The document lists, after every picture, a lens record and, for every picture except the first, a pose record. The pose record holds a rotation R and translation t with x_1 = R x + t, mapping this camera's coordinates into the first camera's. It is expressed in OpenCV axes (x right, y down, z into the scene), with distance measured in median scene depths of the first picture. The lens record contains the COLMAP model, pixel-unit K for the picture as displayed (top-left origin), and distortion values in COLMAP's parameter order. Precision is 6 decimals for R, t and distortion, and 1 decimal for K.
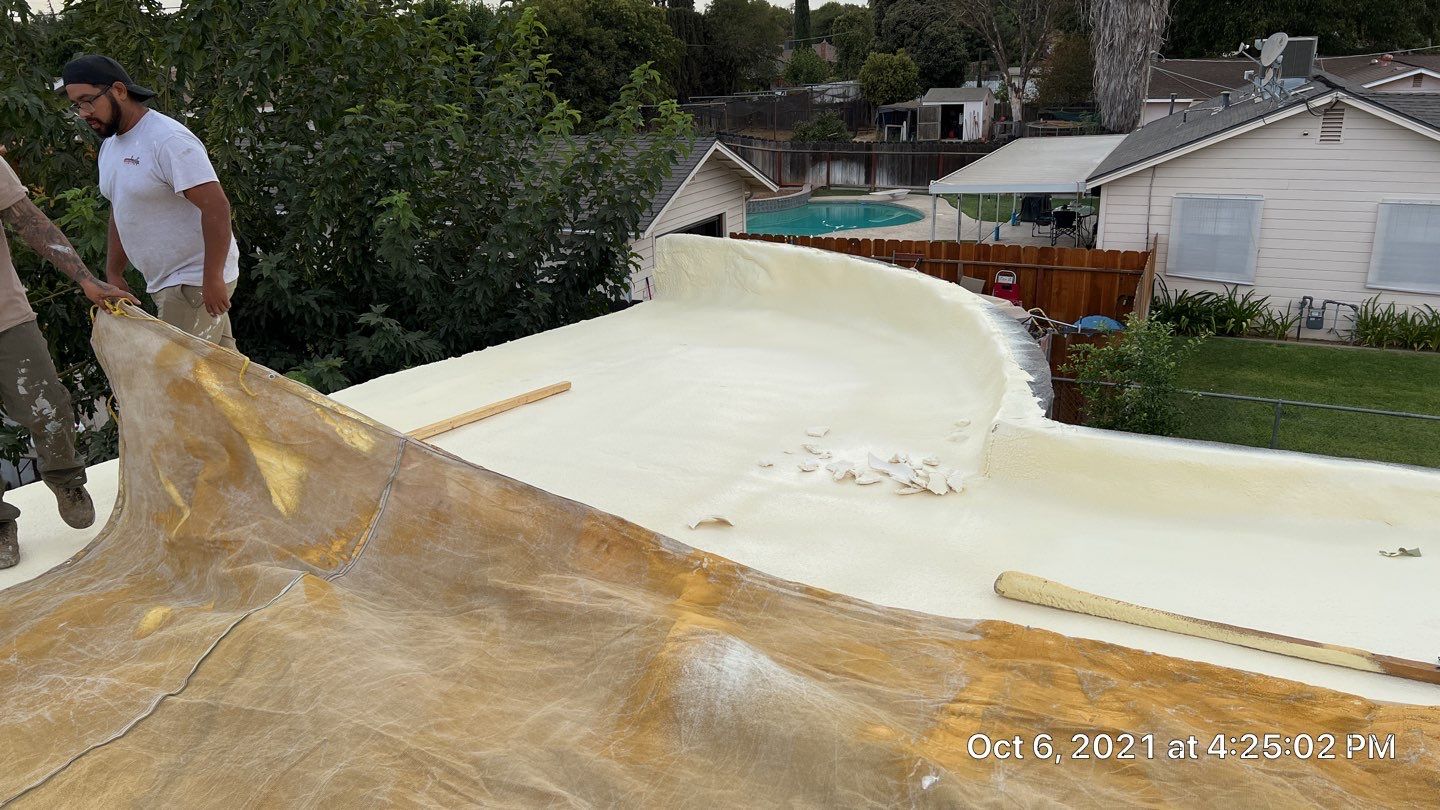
lens RADIAL K [[1080.3, 0, 726.2], [0, 1080.3, 416.4], [0, 0, 1]] dist [0.010606, -0.014763]
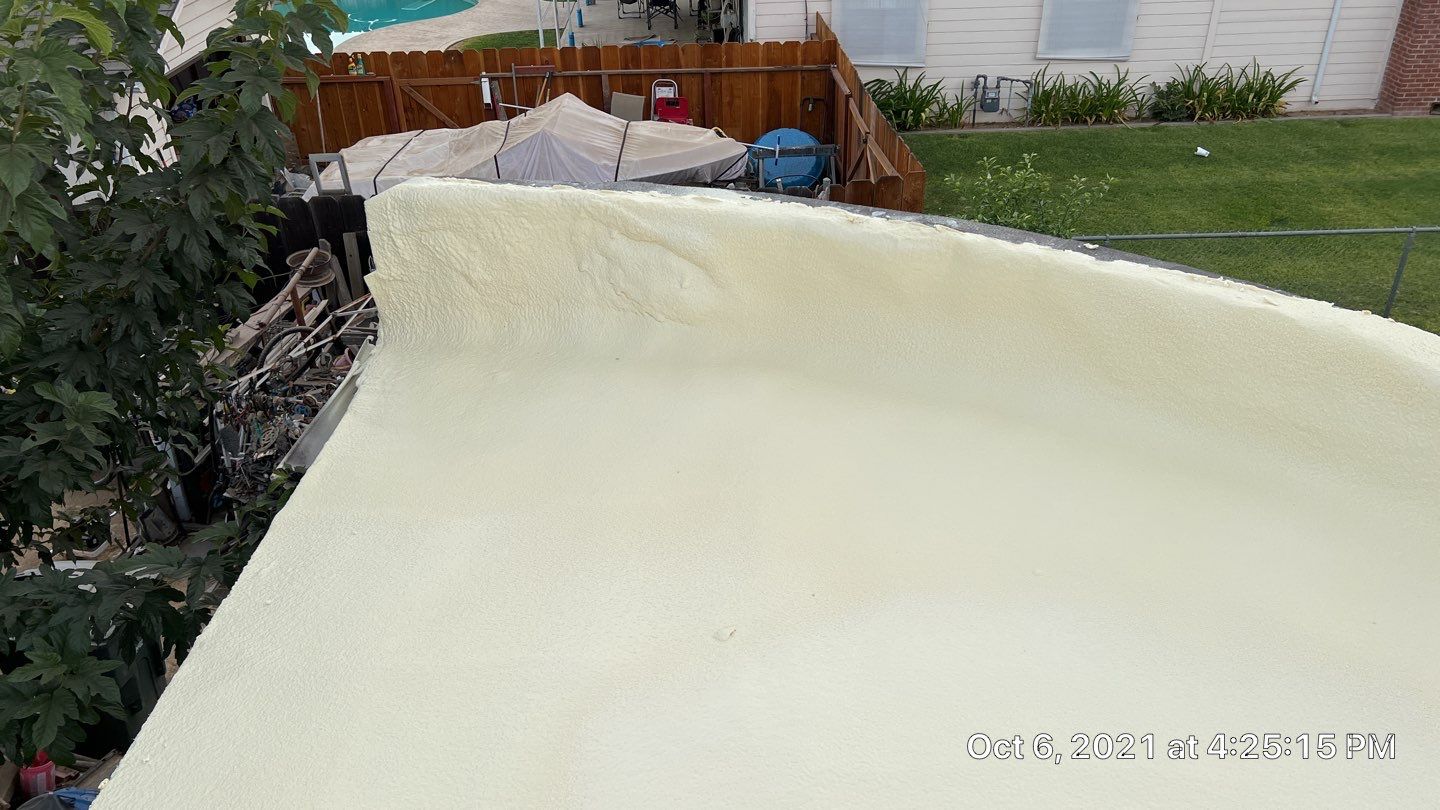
lens RADIAL K [[1080.3, 0, 726.2], [0, 1080.3, 416.4], [0, 0, 1]] dist [0.010606, -0.014763]
pose [[0.891524, -0.225787, 0.392690, -0.057329], [0.142868, 0.962826, 0.229248, -0.075364], [-0.429854, -0.148277, 0.890640, 0.265898]]
